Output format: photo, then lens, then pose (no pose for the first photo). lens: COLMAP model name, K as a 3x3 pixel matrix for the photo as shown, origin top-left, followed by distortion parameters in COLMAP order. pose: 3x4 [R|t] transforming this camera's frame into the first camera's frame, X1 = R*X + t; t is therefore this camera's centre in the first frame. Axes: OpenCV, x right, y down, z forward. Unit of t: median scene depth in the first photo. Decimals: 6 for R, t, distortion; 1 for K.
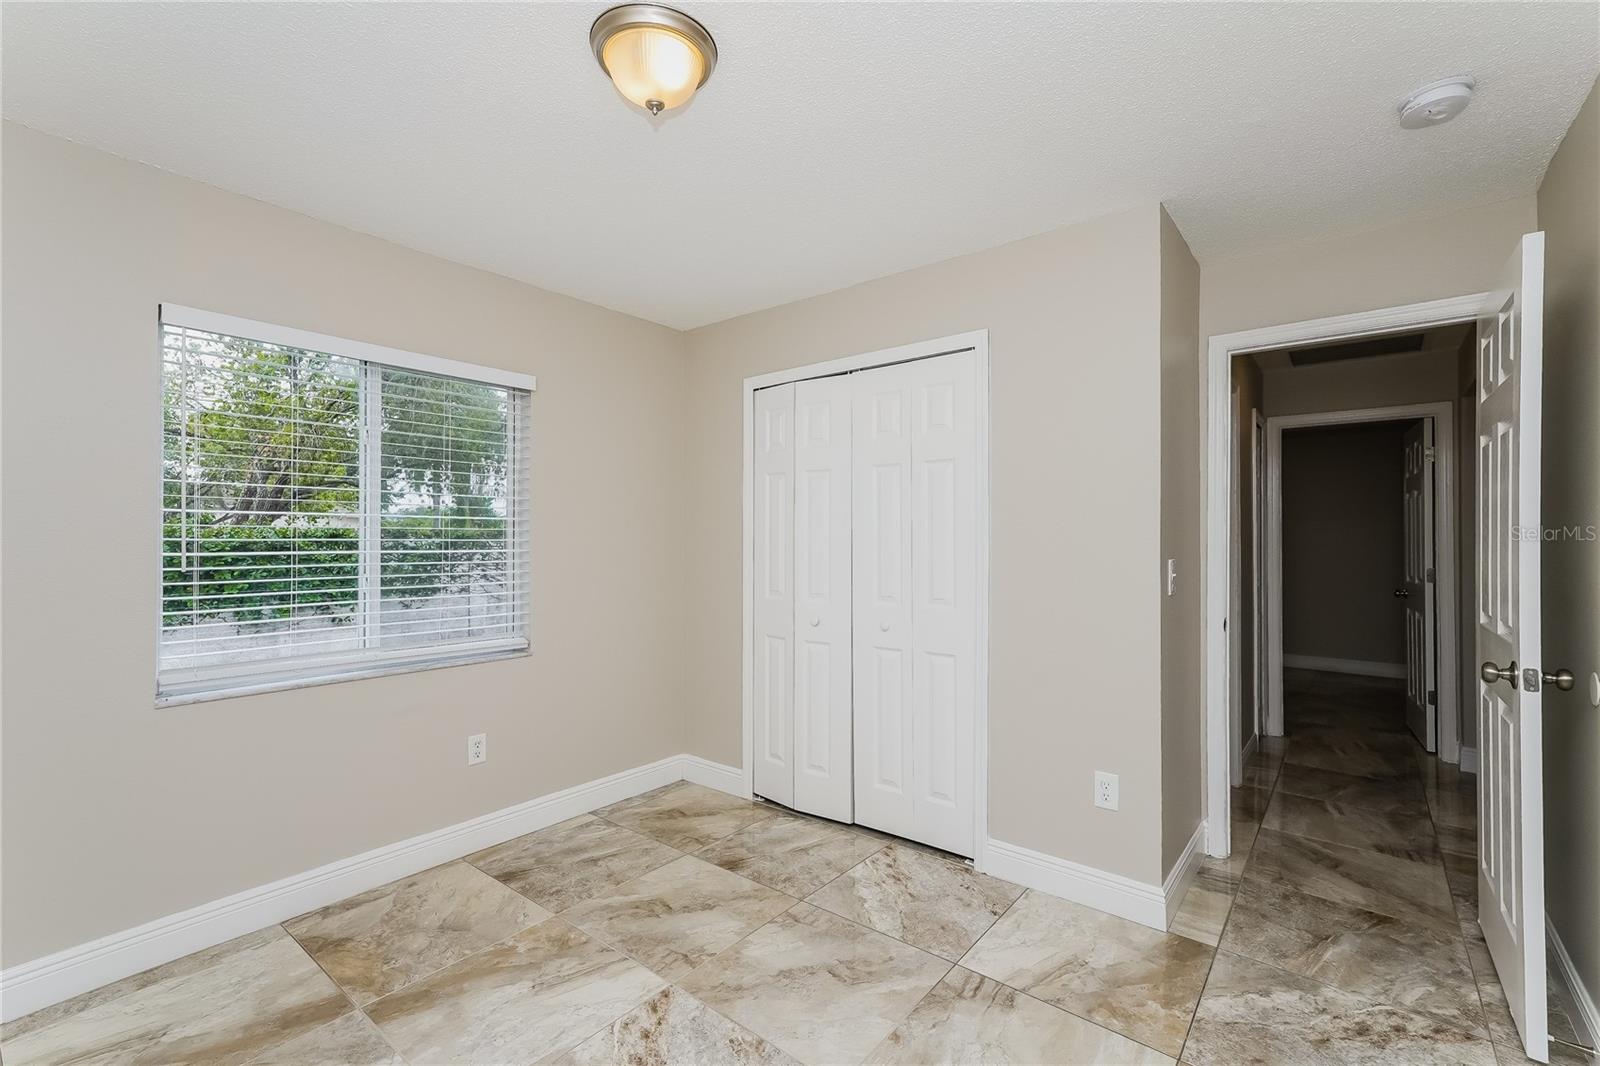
lens RADIAL K [[702.3, 0, 796.7], [0, 702.3, 533.9], [0, 0, 1]] dist [0.003592, 0.000853]
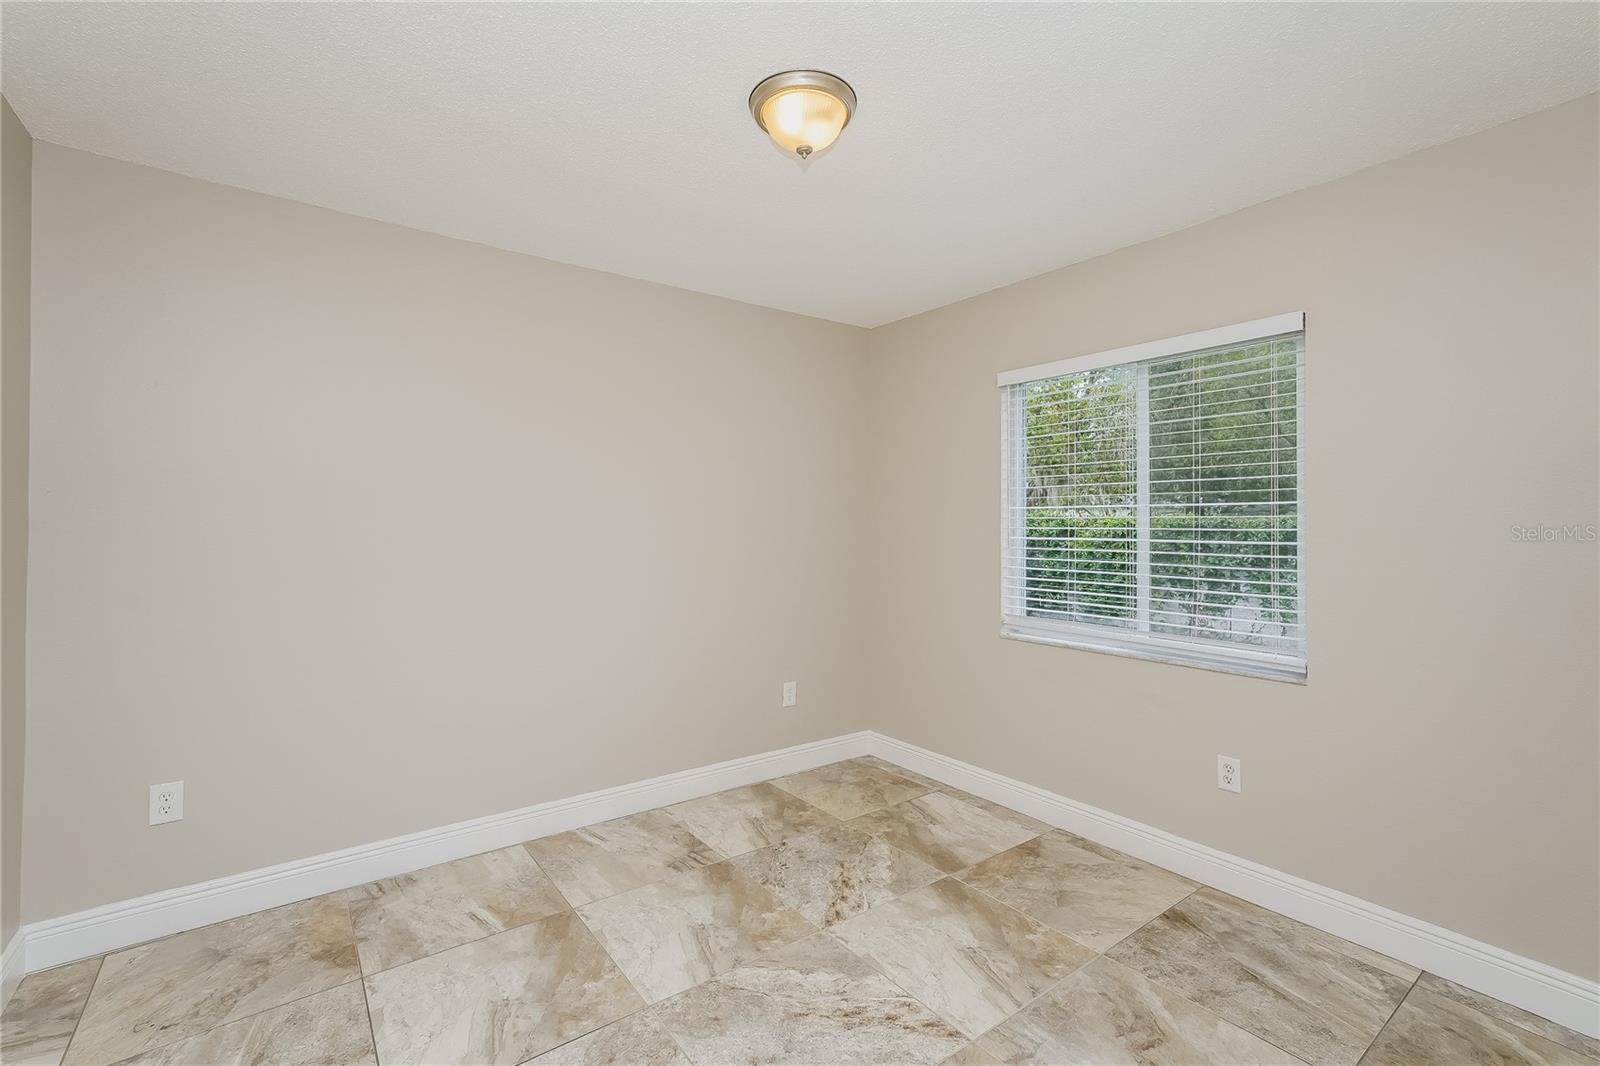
lens RADIAL K [[702.3, 0, 808.5], [0, 702.3, 520.3], [0, 0, 1]] dist [0.003592, 0.000853]
pose [[-0.240352, -0.007552, -0.970657, 0.553965], [0.002698, 0.999961, -0.008448, 0.003449], [0.970682, -0.004649, -0.240322, 0.782423]]
